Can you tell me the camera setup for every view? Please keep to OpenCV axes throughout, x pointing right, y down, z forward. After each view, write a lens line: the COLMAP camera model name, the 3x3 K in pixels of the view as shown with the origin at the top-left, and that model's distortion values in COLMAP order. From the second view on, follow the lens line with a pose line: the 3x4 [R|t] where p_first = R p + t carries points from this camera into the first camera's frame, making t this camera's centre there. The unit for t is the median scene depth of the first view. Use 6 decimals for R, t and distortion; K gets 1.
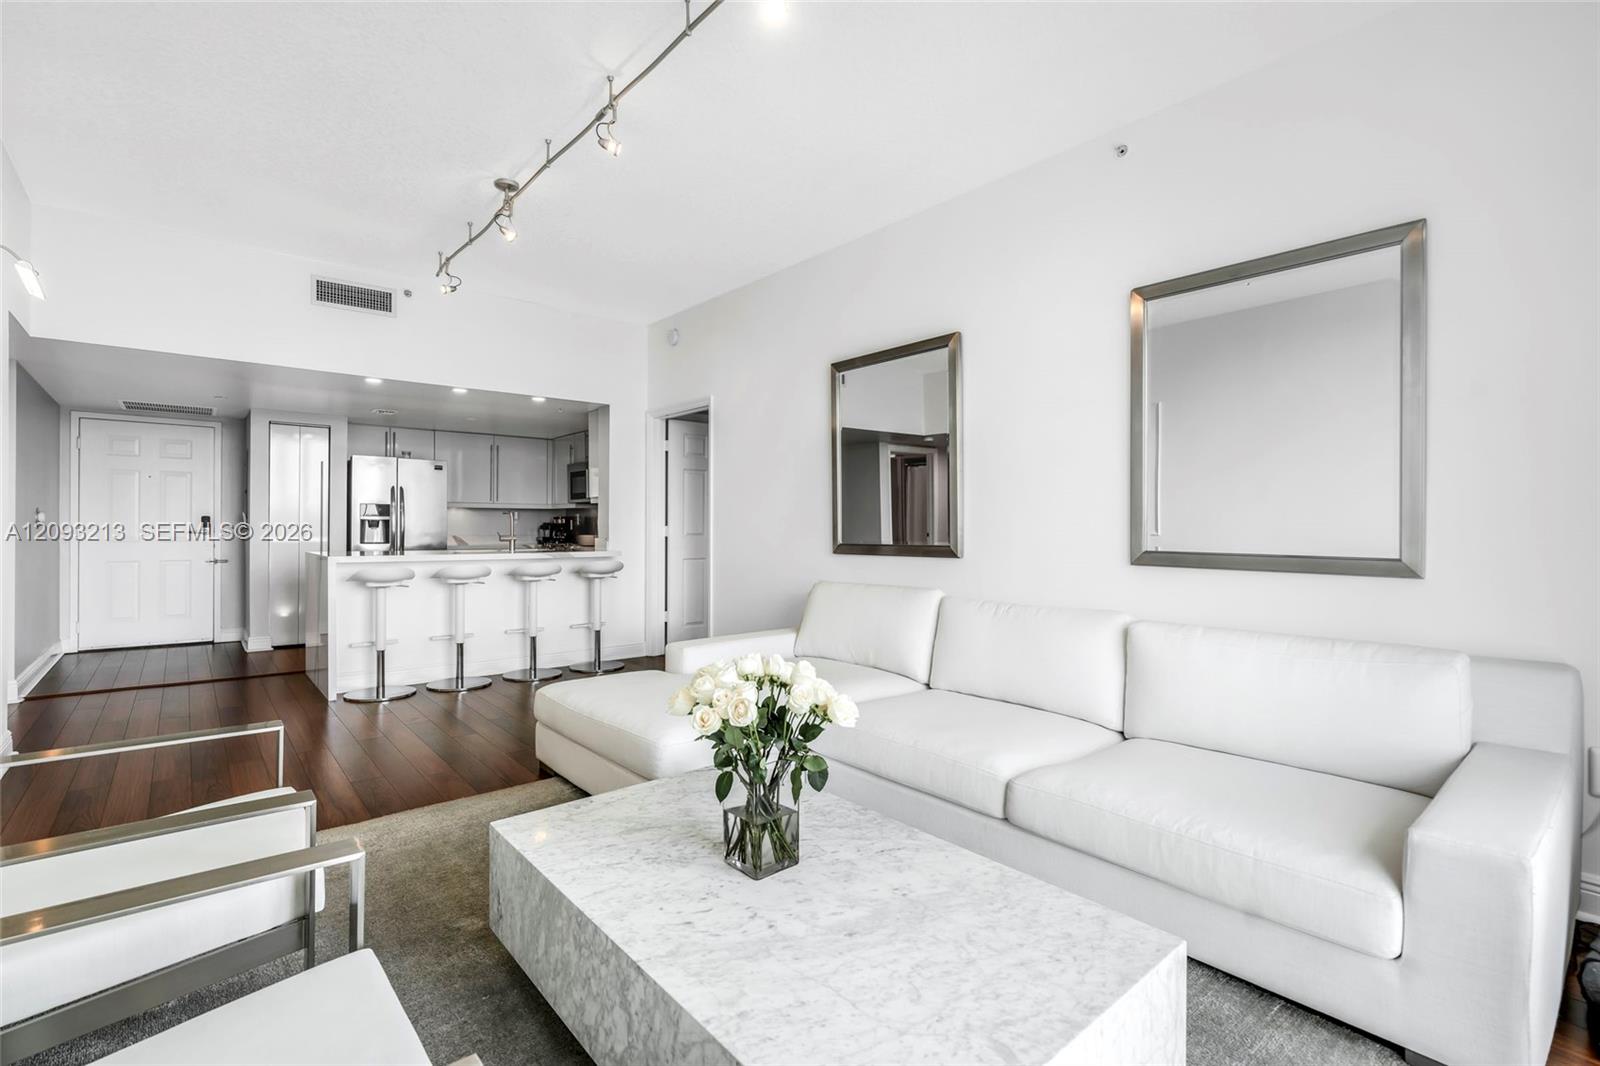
lens RADIAL K [[741.8, 0, 799.3], [0, 741.8, 528.5], [0, 0, 1]] dist [-0.002722, -0.000160]
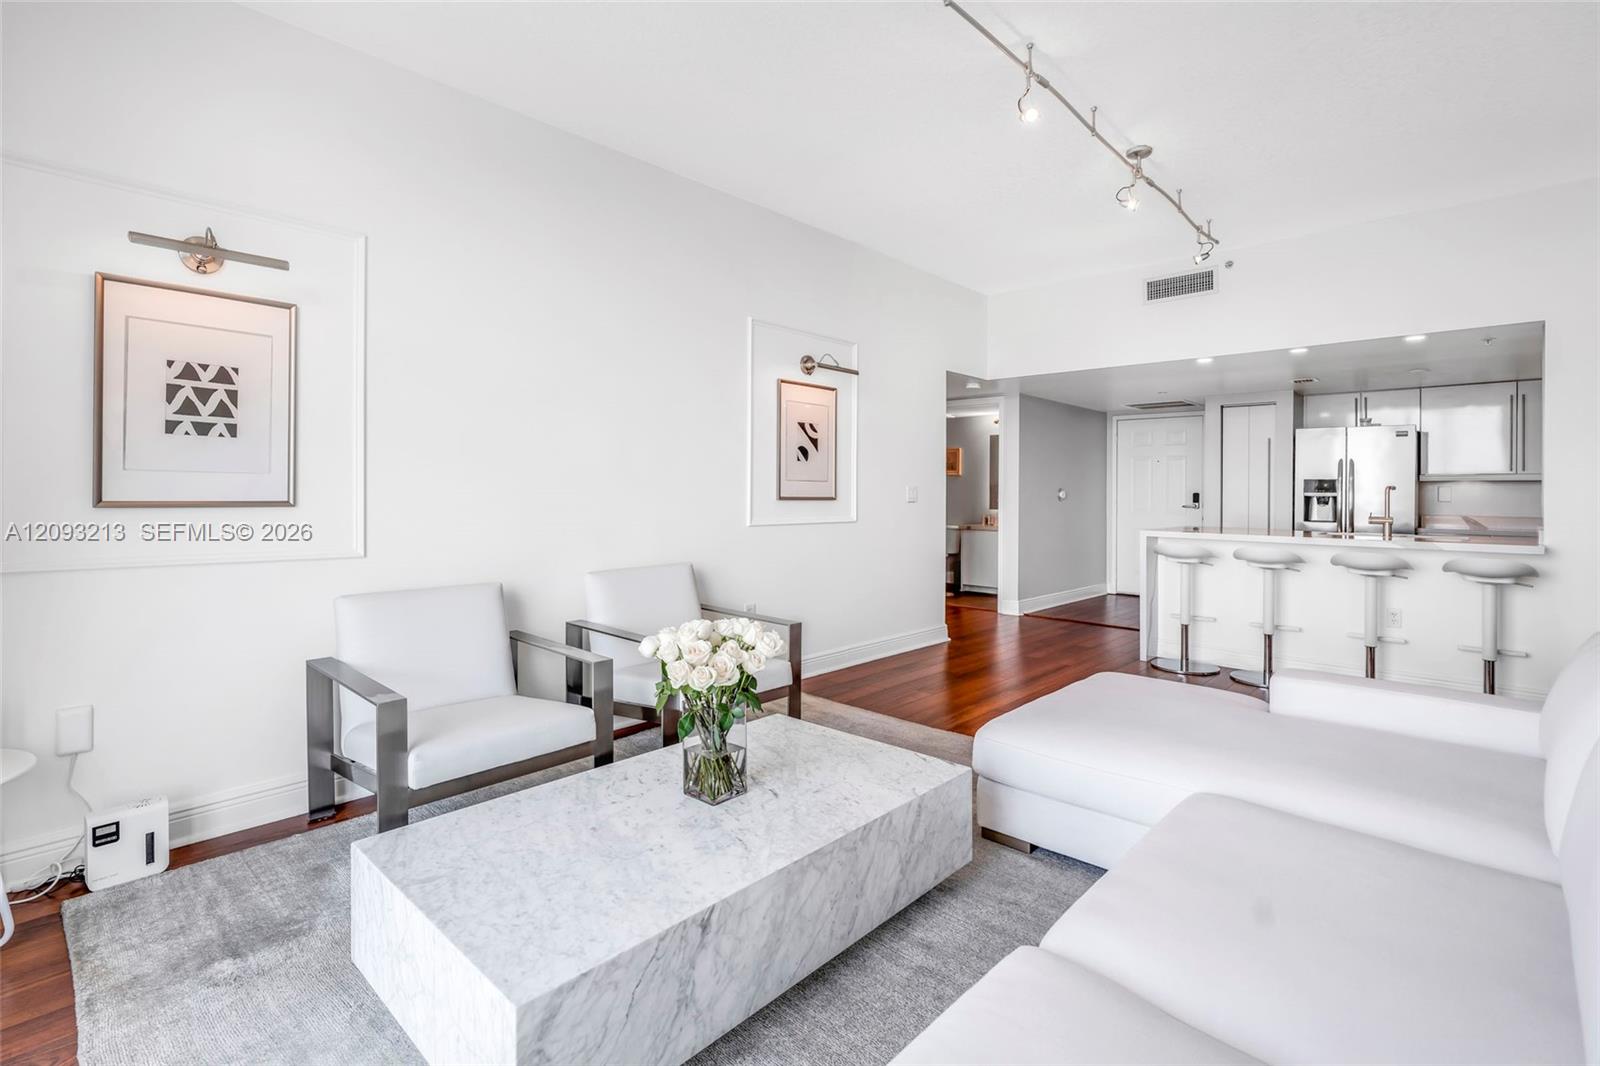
lens RADIAL K [[741.8, 0, 785.6], [0, 741.8, 485.6], [0, 0, 1]] dist [-0.002722, -0.000160]
pose [[0.099564, -0.011866, -0.994960, 0.416375], [-0.011992, 0.999842, -0.013125, -0.007992], [0.994959, 0.013238, 0.099406, 0.362587]]
